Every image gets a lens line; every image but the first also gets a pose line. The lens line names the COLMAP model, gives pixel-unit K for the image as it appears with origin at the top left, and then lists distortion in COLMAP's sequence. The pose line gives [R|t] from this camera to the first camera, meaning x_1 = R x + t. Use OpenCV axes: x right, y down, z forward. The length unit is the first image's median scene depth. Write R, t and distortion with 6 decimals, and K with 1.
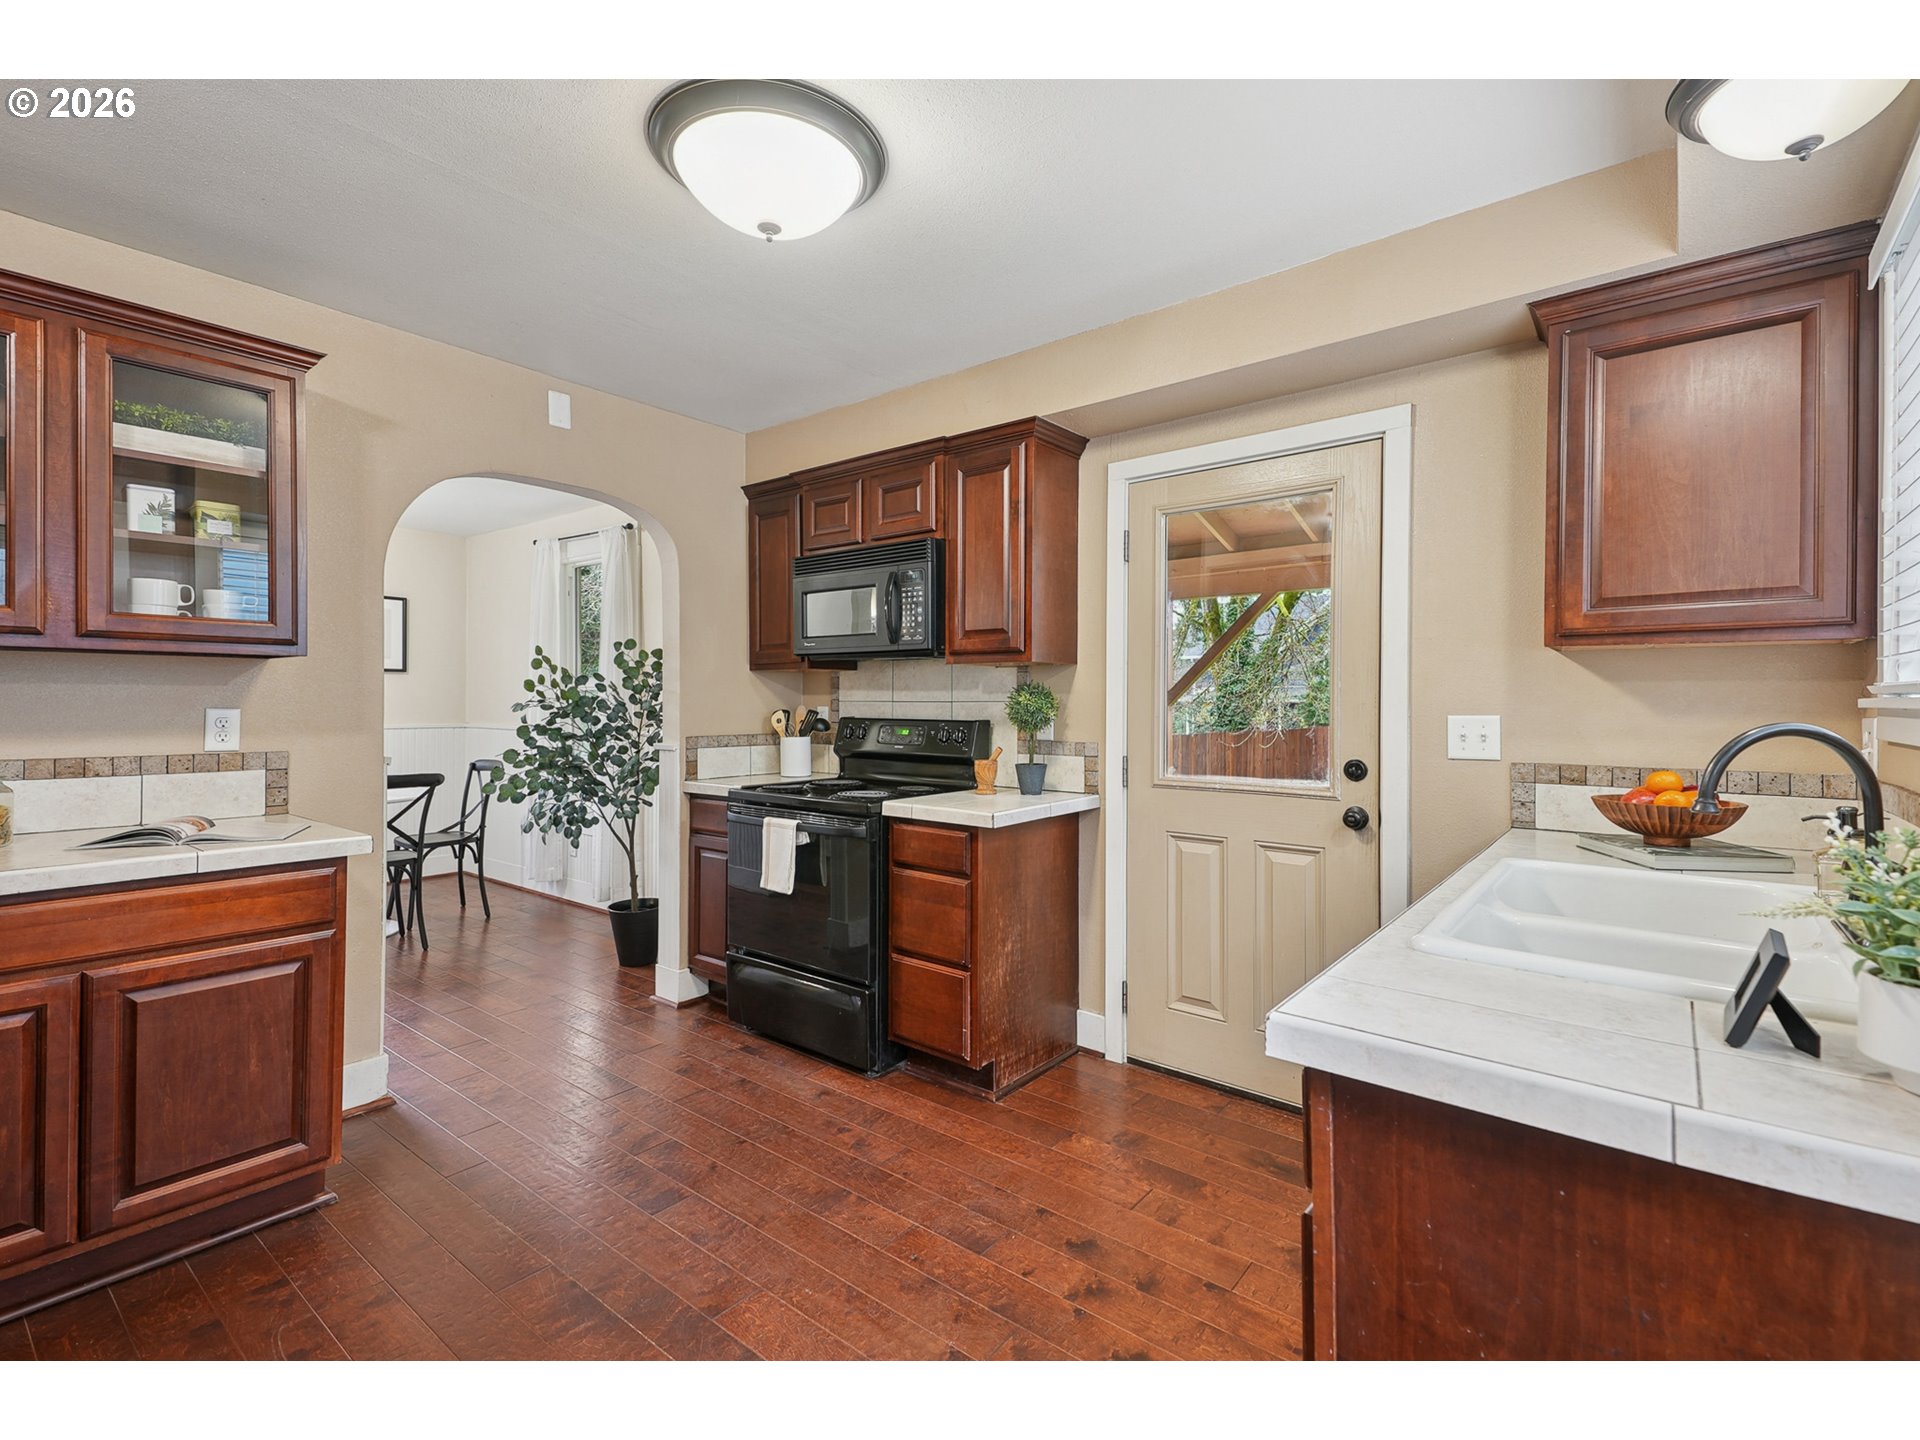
lens RADIAL K [[886.0, 0, 920.8], [0, 886.0, 712.1], [0, 0, 1]] dist [-0.002607, 0.002453]
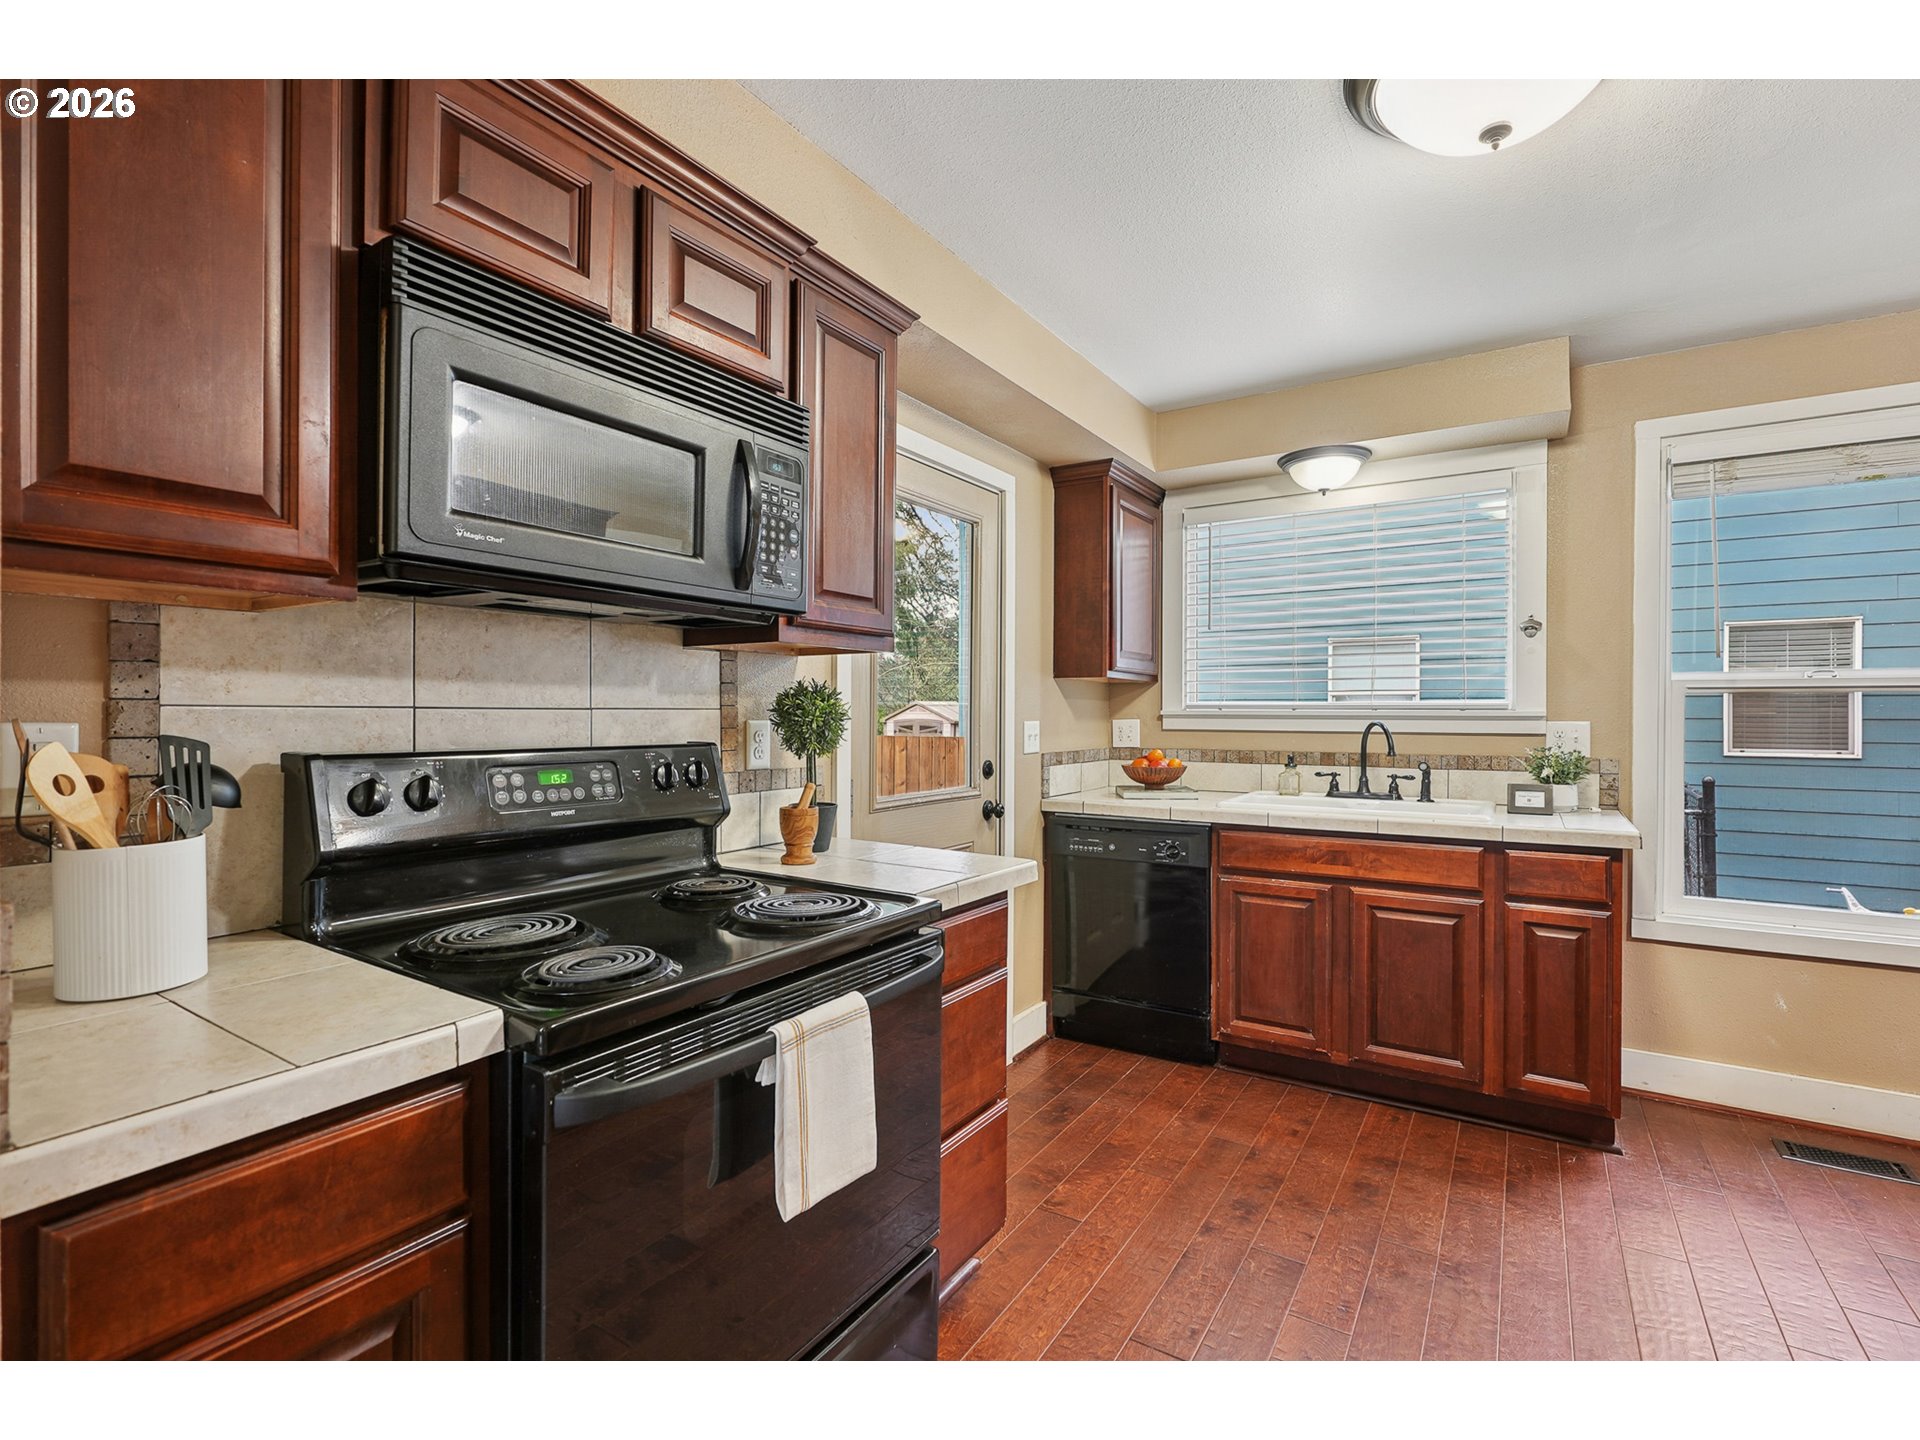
lens RADIAL K [[886.0, 0, 977.6], [0, 886.0, 715.9], [0, 0, 1]] dist [-0.002607, 0.002453]
pose [[-0.158371, -0.007601, 0.987350, -0.808626], [0.002692, 0.999963, 0.008130, -0.018280], [-0.987376, 0.003946, -0.158345, 1.432580]]
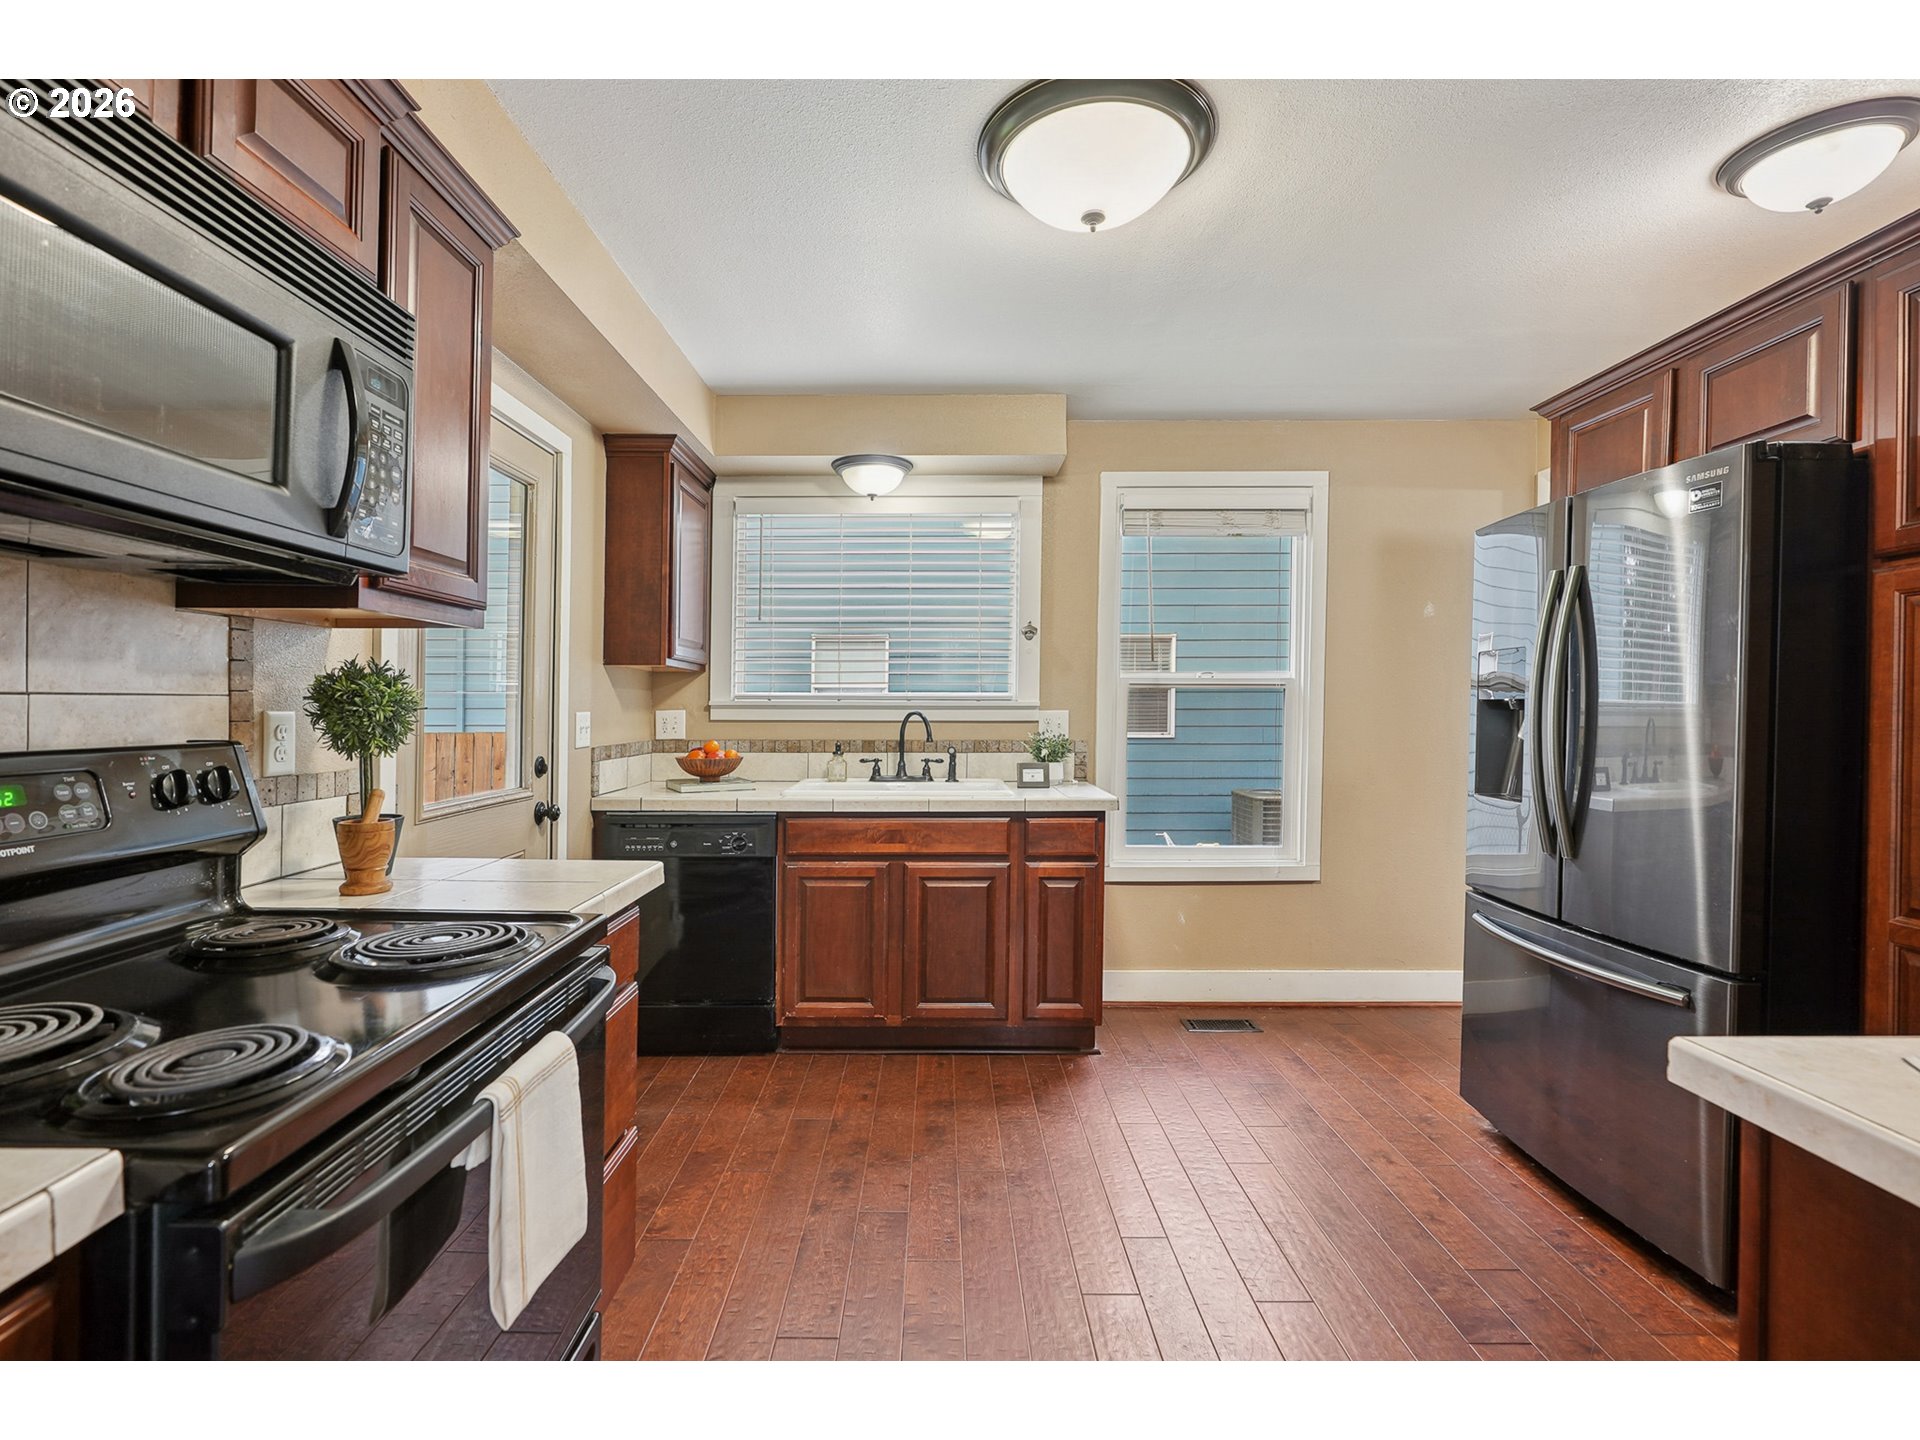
lens RADIAL K [[886.0, 0, 963.9], [0, 886.0, 713.8], [0, 0, 1]] dist [-0.002607, 0.002453]
pose [[-0.653328, -0.012404, 0.756973, -0.744062], [-0.000183, 0.999868, 0.016226, -0.016111], [-0.757075, 0.010462, -0.653245, 1.553258]]
